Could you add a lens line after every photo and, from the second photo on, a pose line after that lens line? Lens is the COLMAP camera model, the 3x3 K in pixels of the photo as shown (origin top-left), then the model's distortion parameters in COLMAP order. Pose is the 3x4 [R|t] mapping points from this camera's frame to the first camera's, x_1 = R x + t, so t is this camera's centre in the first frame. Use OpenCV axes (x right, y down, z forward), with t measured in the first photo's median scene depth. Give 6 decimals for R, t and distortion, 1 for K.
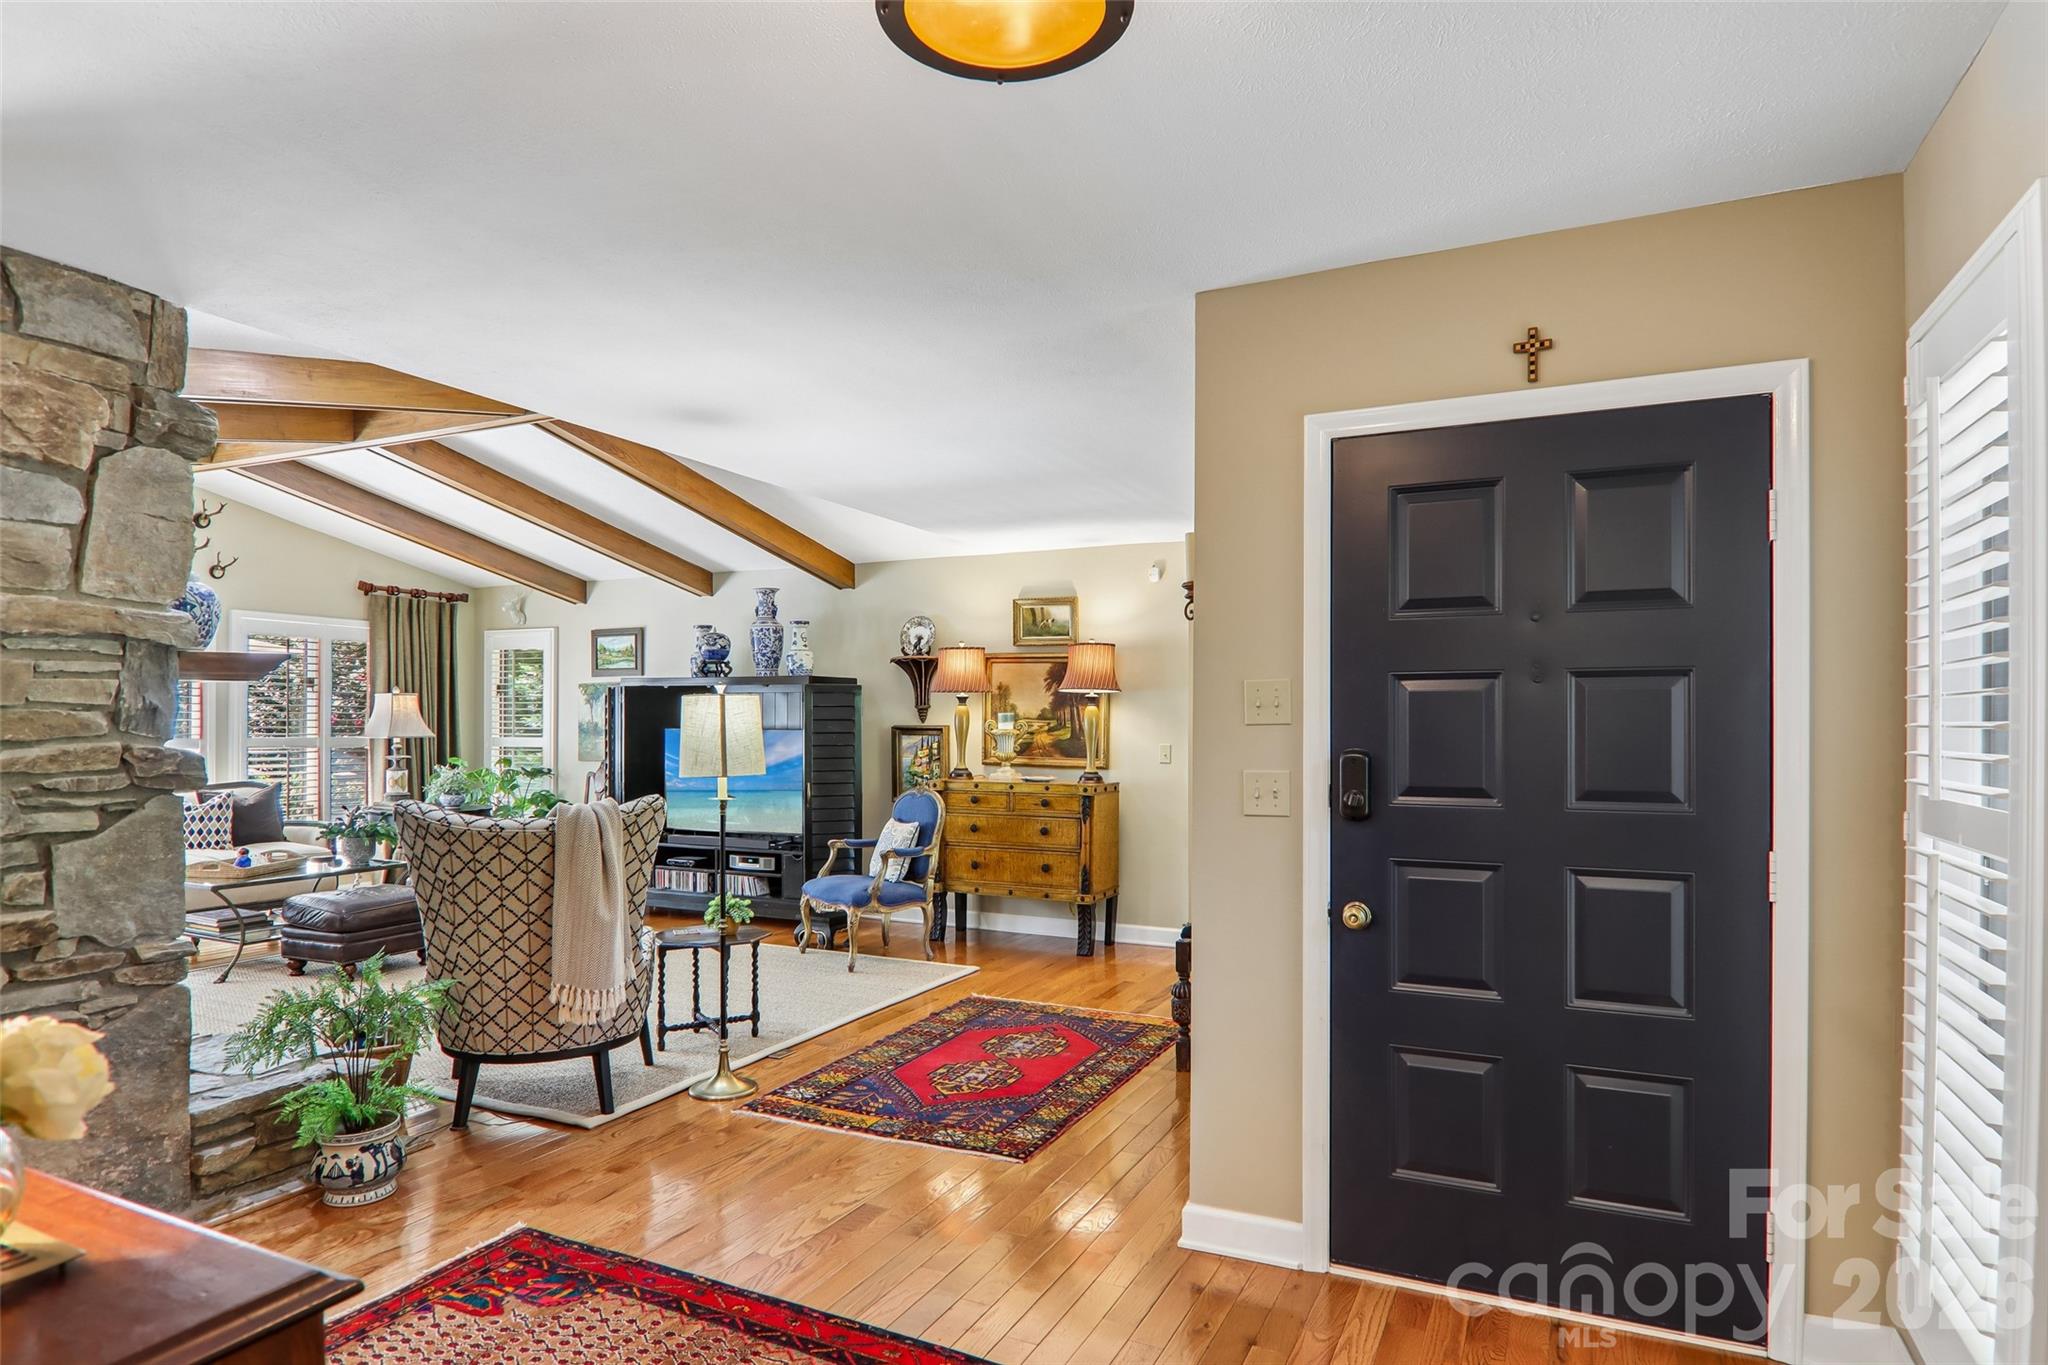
lens RADIAL K [[1158.7, 0, 1022.0], [0, 1158.7, 702.4], [0, 0, 1]] dist [-0.012227, -0.004514]
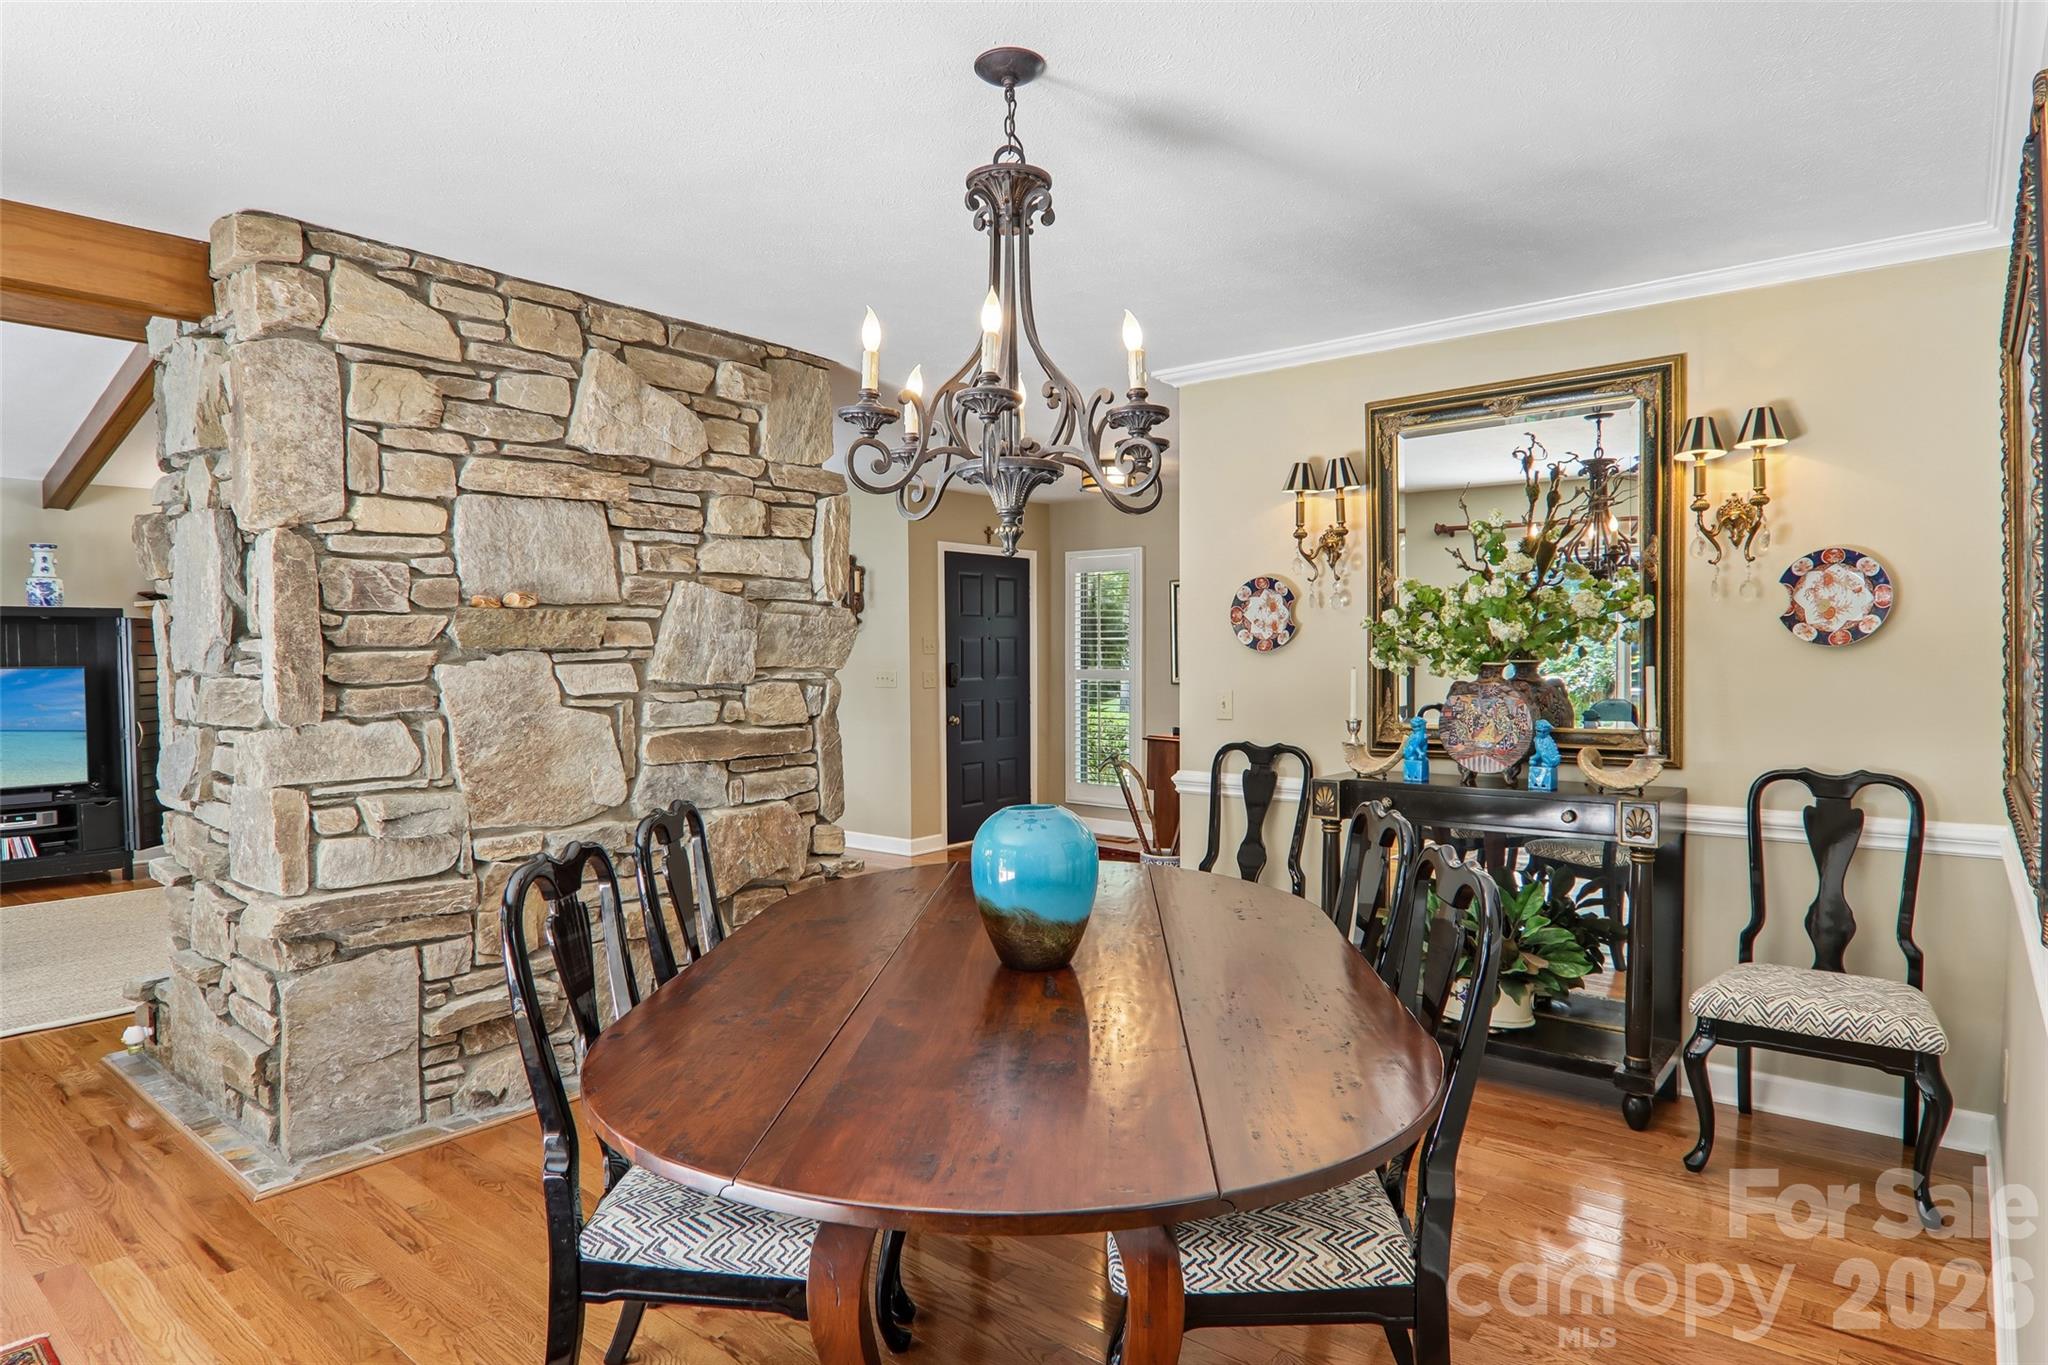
lens RADIAL K [[1158.7, 0, 1021.9], [0, 1158.7, 680.1], [0, 0, 1]] dist [-0.012227, -0.004514]
pose [[0.237609, -0.006081, 0.971342, -1.316978], [-0.001541, 0.999977, 0.006638, 0.037343], [-0.971360, -0.003074, 0.237594, 0.085790]]
